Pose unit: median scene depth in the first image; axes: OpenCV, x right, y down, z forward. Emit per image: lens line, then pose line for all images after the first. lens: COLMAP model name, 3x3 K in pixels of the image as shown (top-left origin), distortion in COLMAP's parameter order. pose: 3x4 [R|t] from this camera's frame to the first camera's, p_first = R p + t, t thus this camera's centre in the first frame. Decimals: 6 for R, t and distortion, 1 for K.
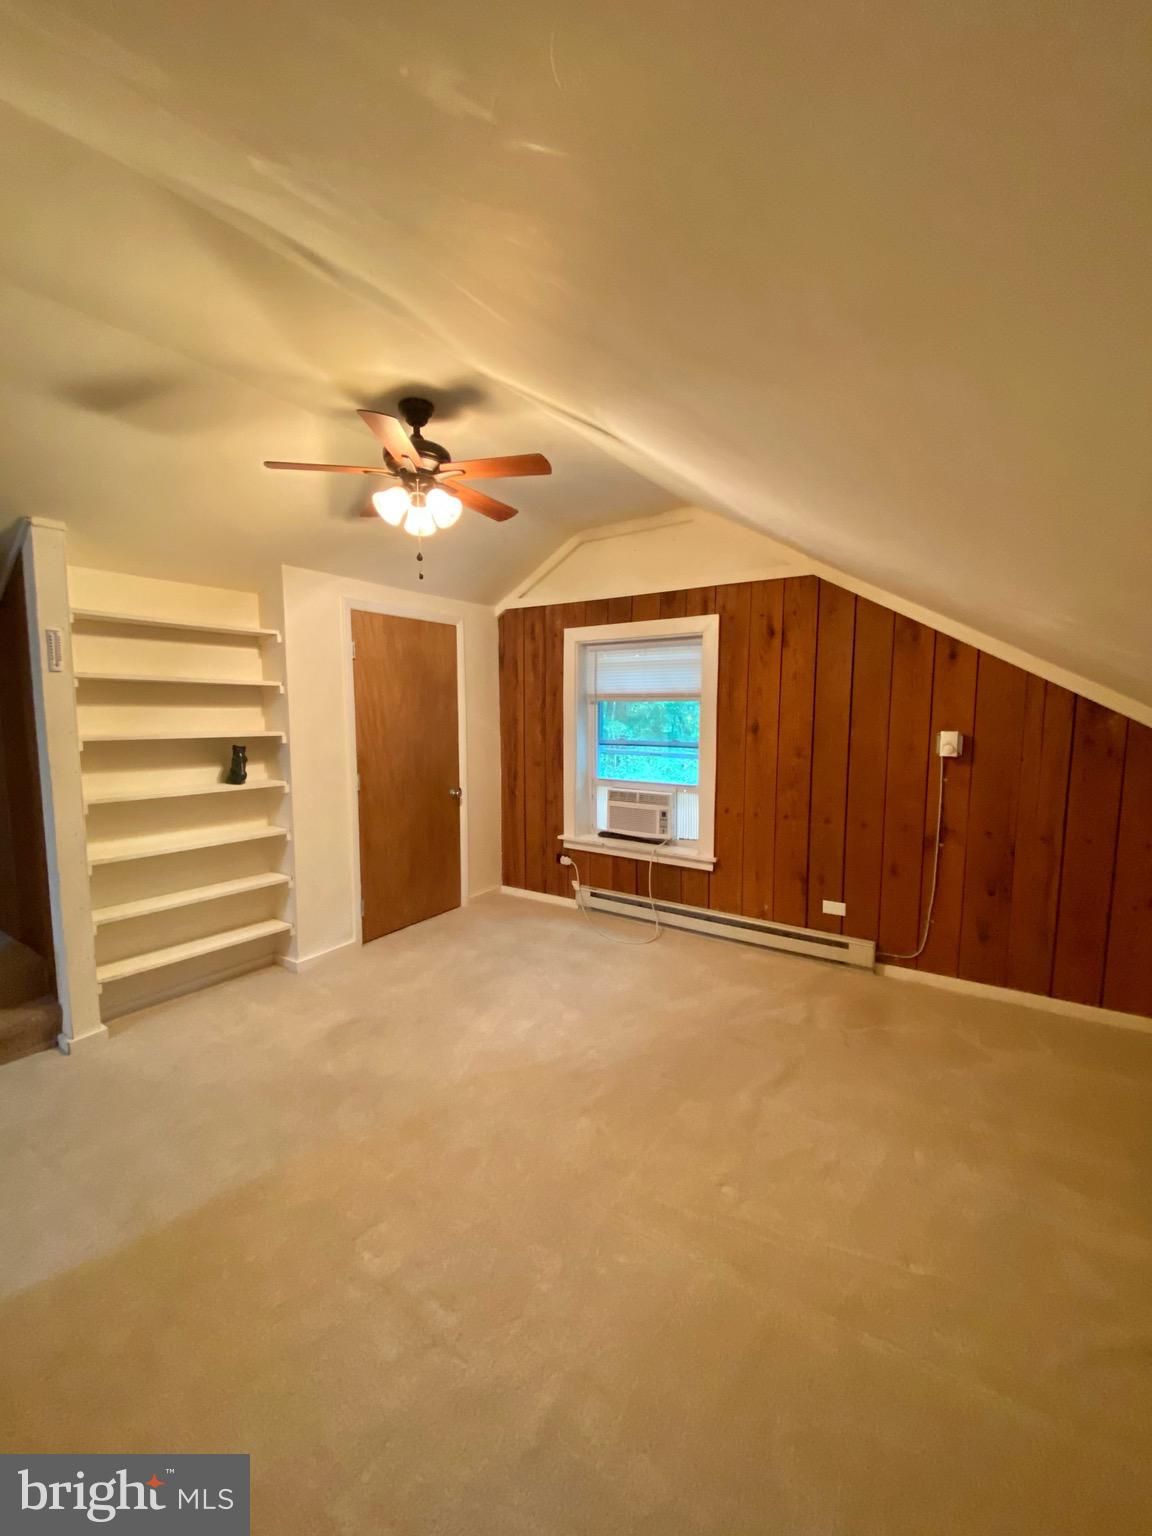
lens RADIAL K [[622.0, 0, 591.0], [0, 622.0, 771.5], [0, 0, 1]] dist [-0.004639, -0.001215]
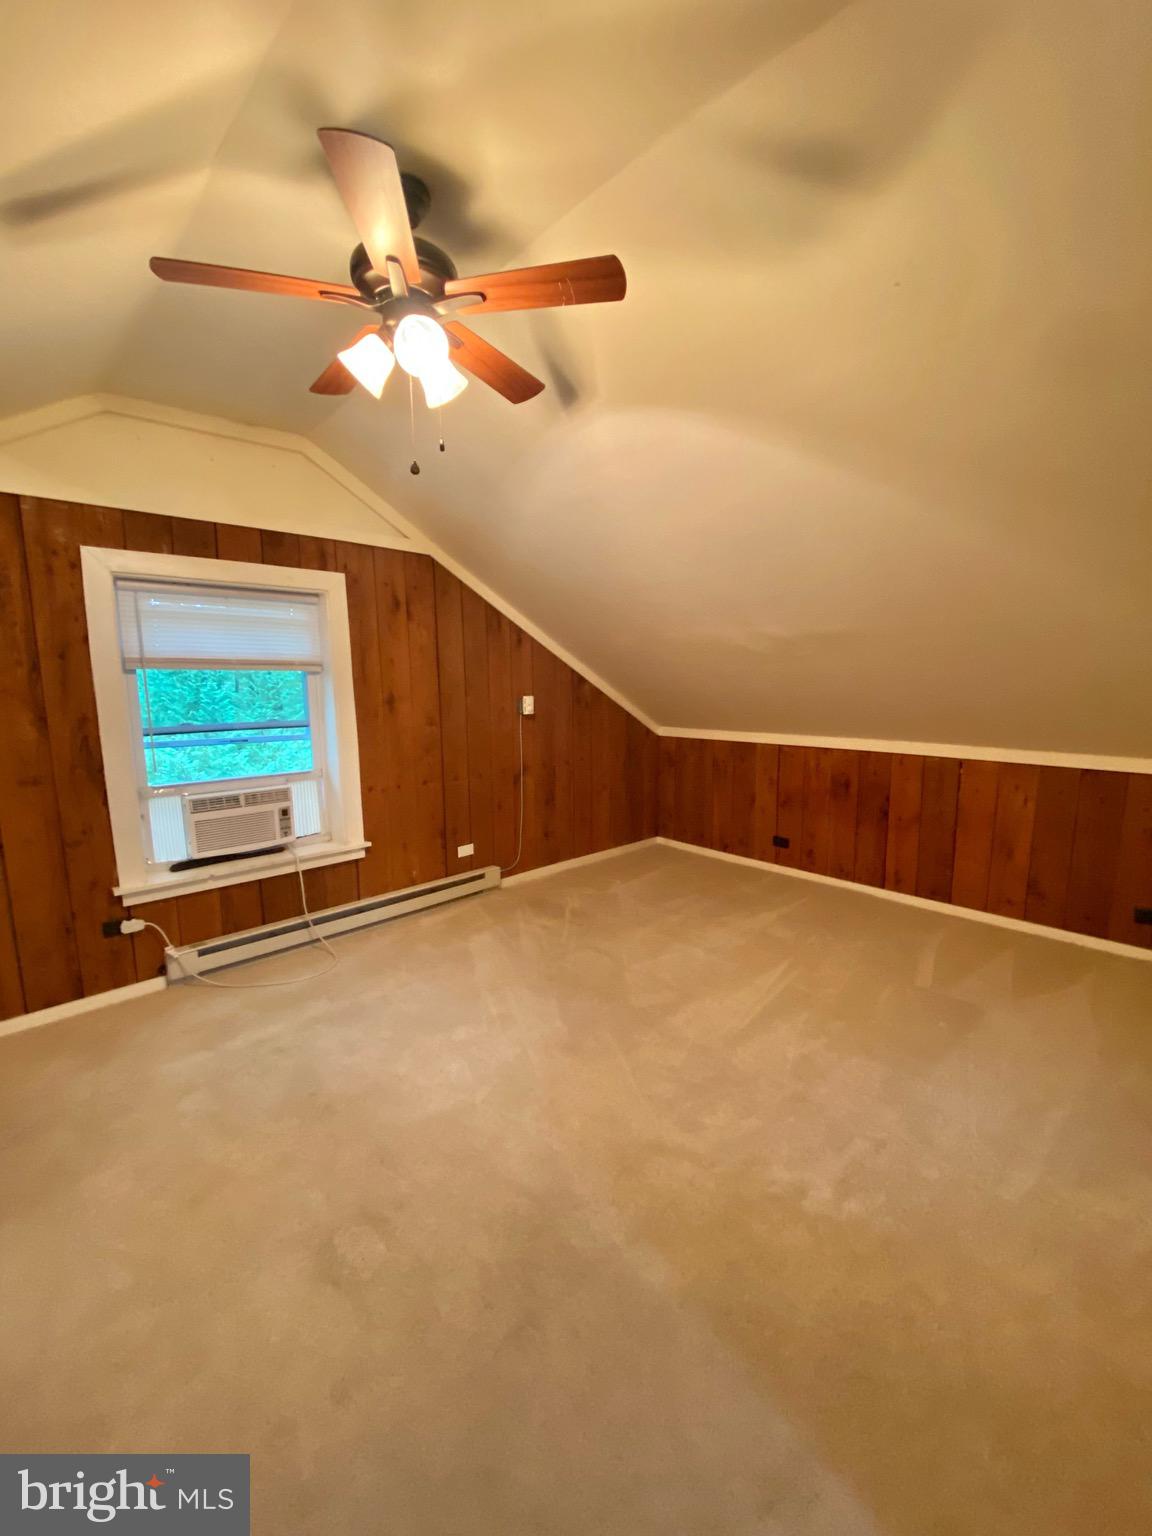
lens RADIAL K [[622.0, 0, 592.0], [0, 622.0, 768.5], [0, 0, 1]] dist [-0.004639, -0.001215]
pose [[0.185820, -0.143934, 0.971984, -0.612352], [0.098253, 0.986977, 0.127371, -0.053239], [-0.977659, 0.071832, 0.197542, 0.471622]]
